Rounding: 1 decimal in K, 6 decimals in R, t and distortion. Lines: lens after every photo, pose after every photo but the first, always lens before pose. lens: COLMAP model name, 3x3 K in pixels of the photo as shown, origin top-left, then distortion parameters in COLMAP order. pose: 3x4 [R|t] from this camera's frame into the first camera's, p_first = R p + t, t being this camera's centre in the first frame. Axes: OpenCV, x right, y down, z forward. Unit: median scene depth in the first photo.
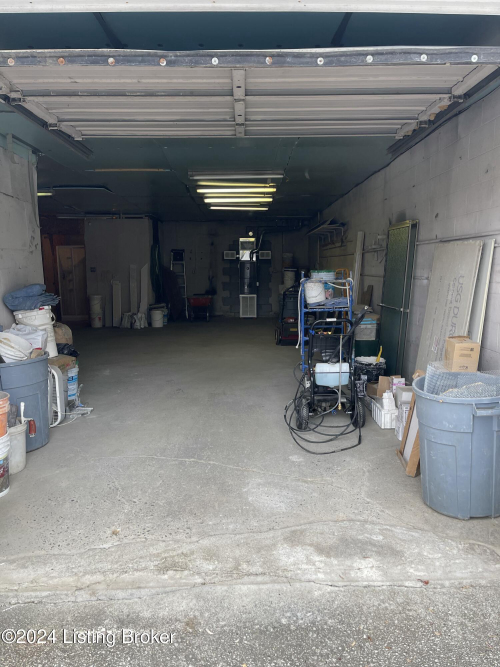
lens RADIAL K [[483.0, 0, 253.1], [0, 483.0, 336.4], [0, 0, 1]] dist [0.032863, -0.010802]
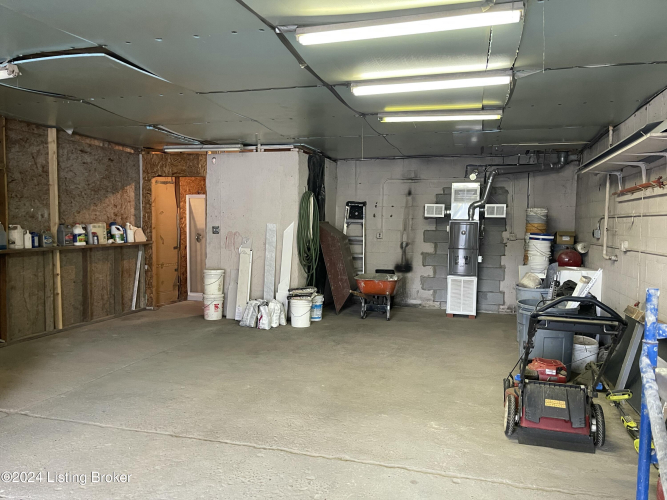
lens RADIAL K [[483.0, 0, 330.8], [0, 483.0, 262.2], [0, 0, 1]] dist [0.032863, -0.010802]
pose [[0.950402, 0.043961, -0.307901, 0.018761], [-0.063357, 0.996568, -0.053279, -0.061557], [0.304502, 0.070144, 0.949925, 0.380017]]
